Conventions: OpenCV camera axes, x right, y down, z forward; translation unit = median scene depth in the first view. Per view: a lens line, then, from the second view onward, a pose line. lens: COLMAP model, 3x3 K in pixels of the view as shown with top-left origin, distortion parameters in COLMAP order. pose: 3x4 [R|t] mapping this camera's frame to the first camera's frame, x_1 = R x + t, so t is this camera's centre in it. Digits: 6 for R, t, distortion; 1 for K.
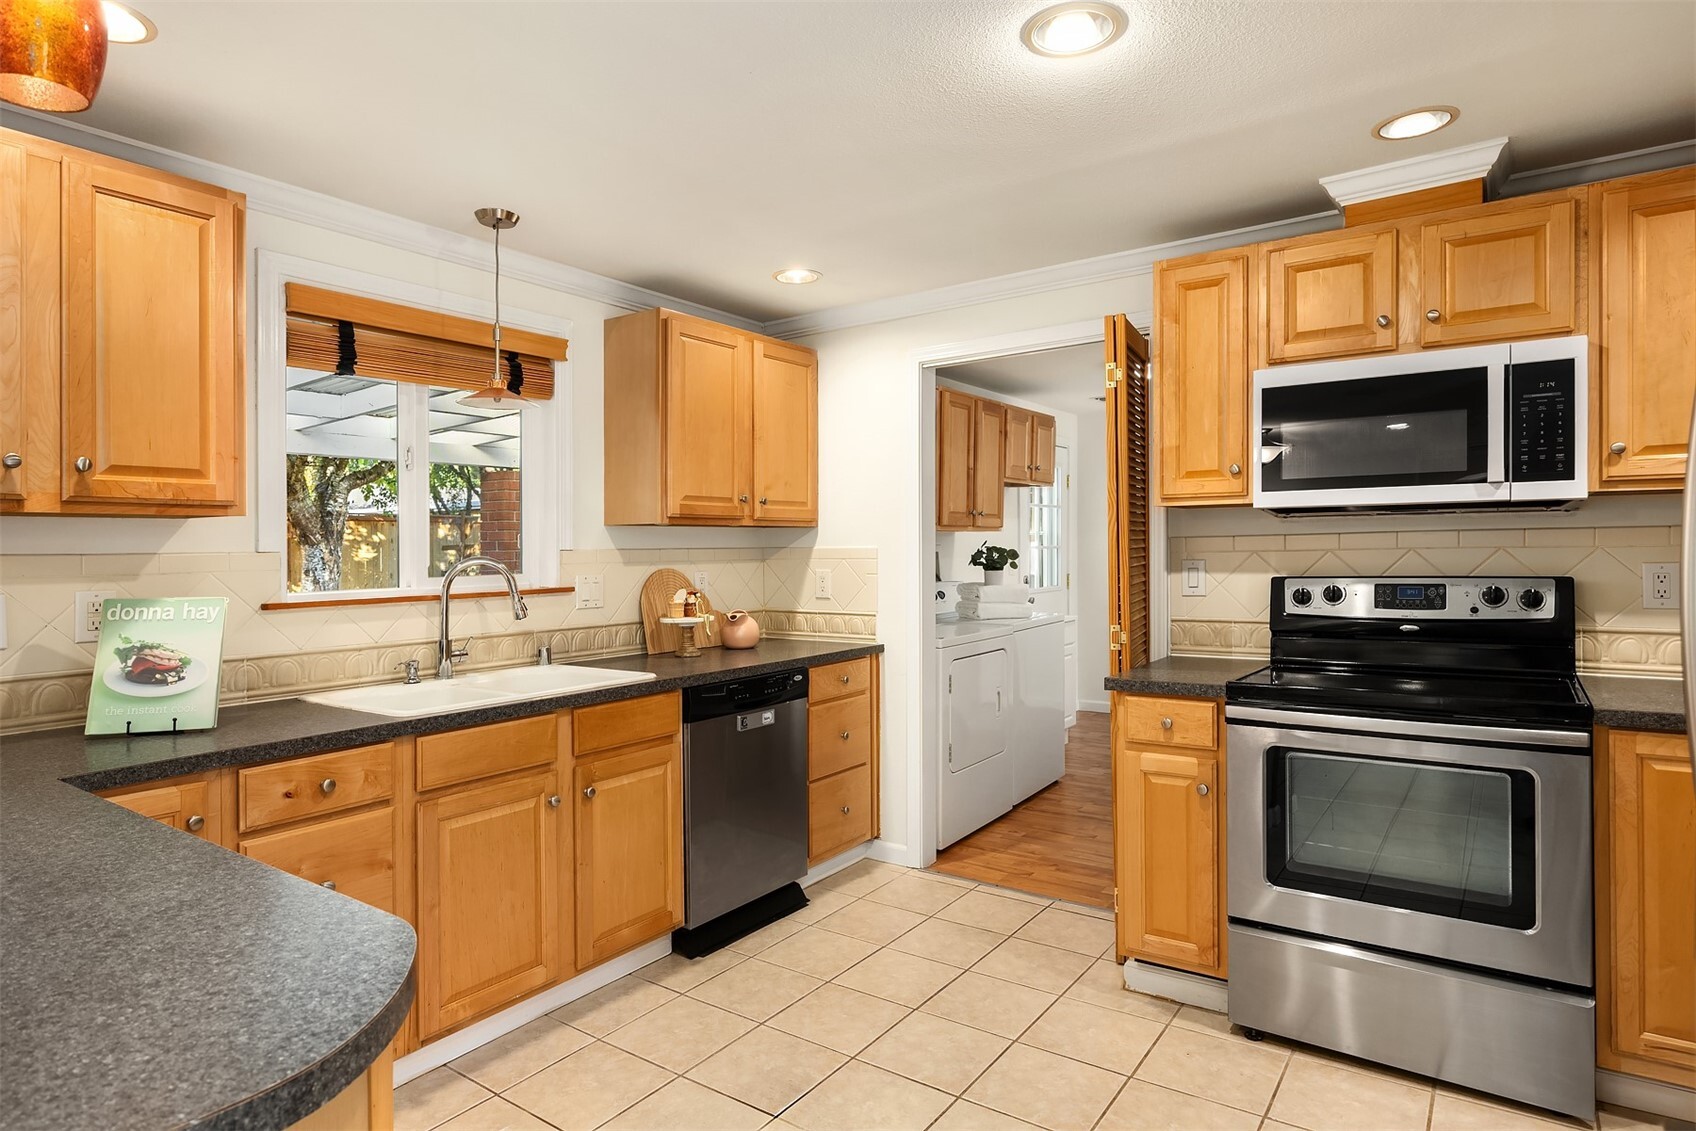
lens RADIAL K [[968.8, 0, 848.0], [0, 968.8, 565.5], [0, 0, 1]] dist [0.007144, -0.001376]
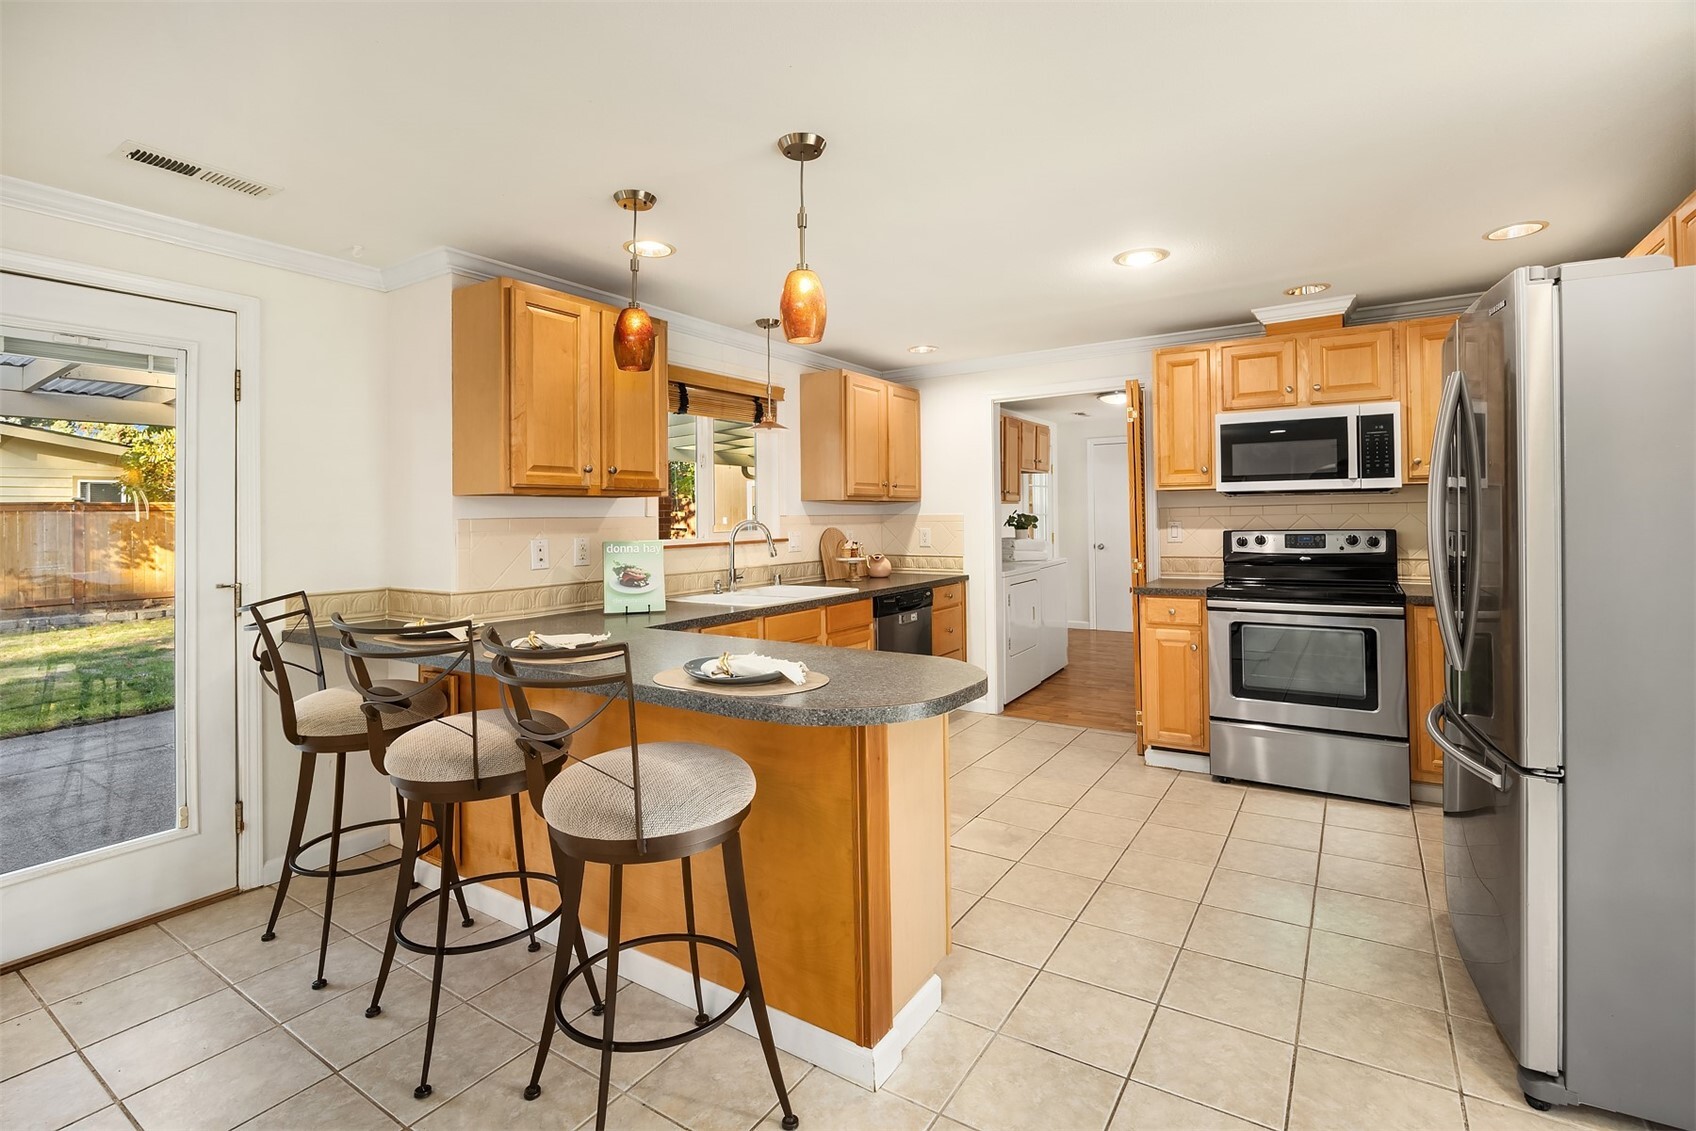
lens RADIAL K [[765.9, 0, 831.9], [0, 765.9, 511.1], [0, 0, 1]] dist [0.001572, 0.000294]
pose [[1.000000, -0.000555, -0.000454, -0.267315], [0.000544, 0.999687, -0.025022, 0.010720], [0.000468, 0.025022, 0.999687, -0.377201]]
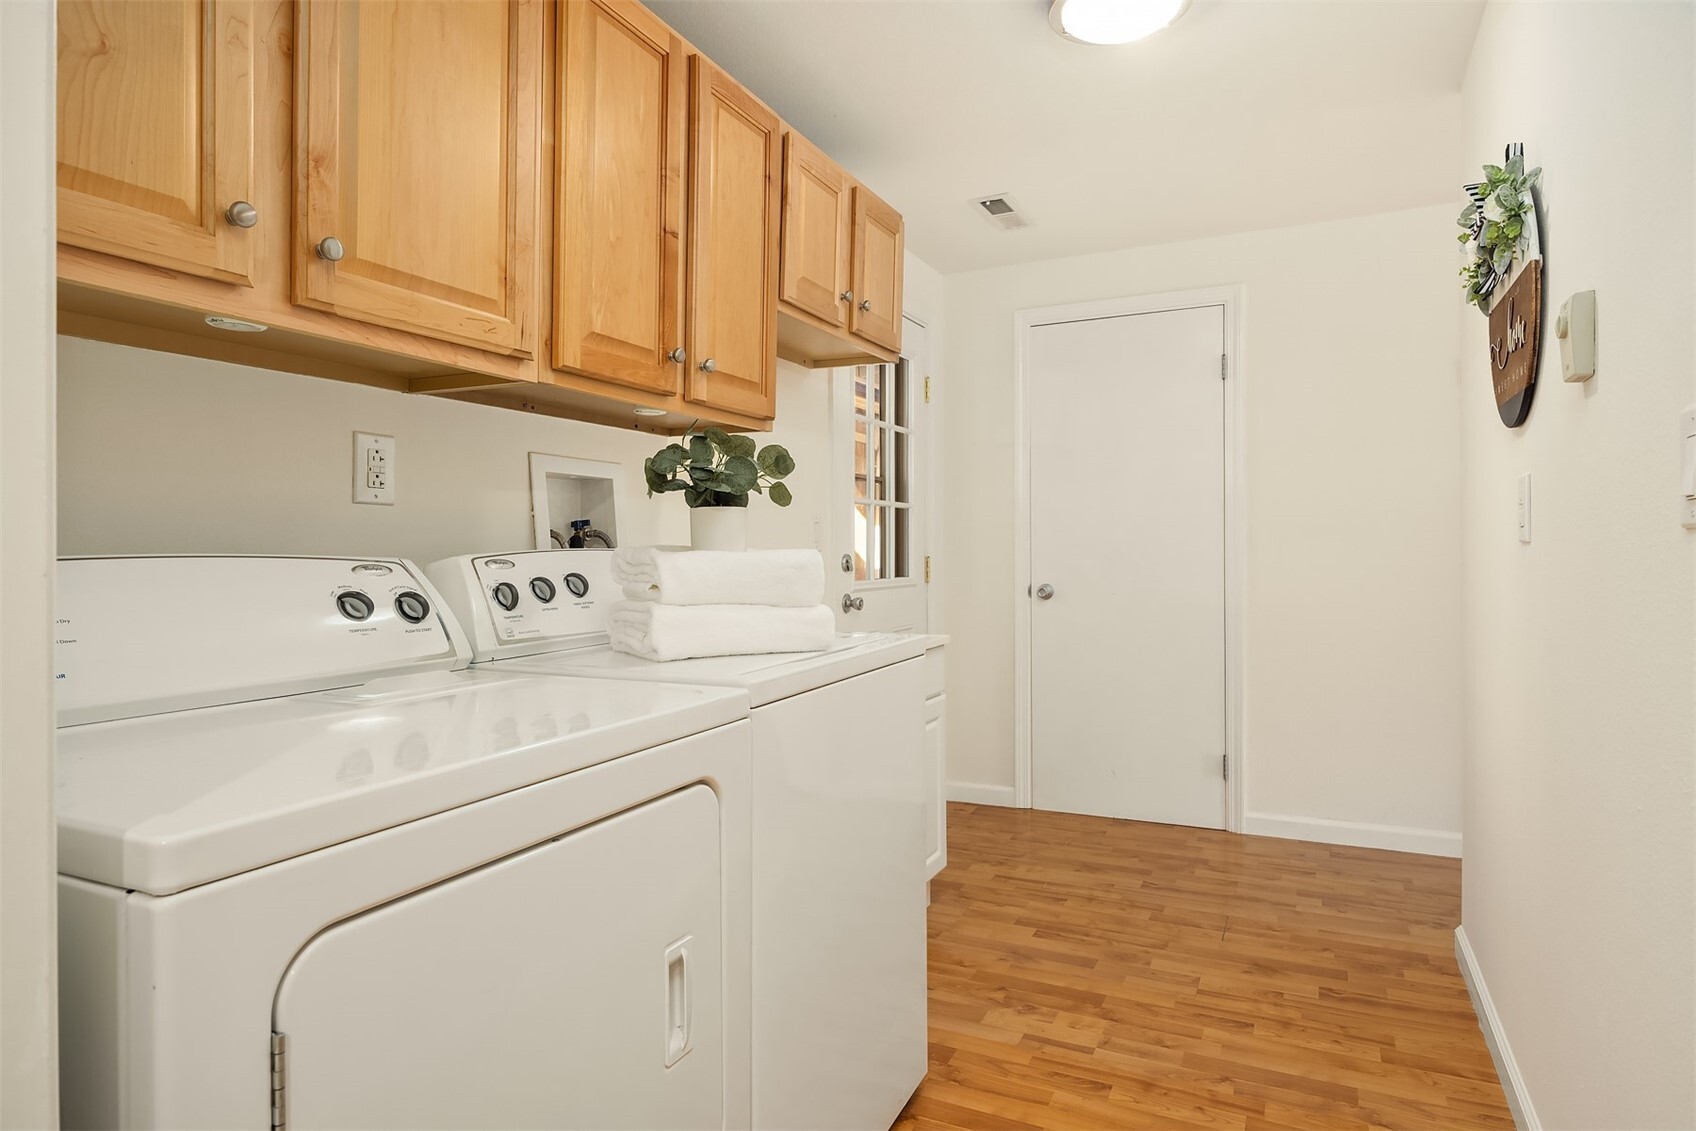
lens RADIAL K [[968.8, 0, 848.0], [0, 968.8, 565.5], [0, 0, 1]] dist [0.007144, -0.001376]
pose [[0.988425, 0.006454, 0.151573, 0.259327], [-0.005012, 0.999938, -0.009895, 0.050280], [-0.151627, 0.009021, 0.988397, 1.198348]]
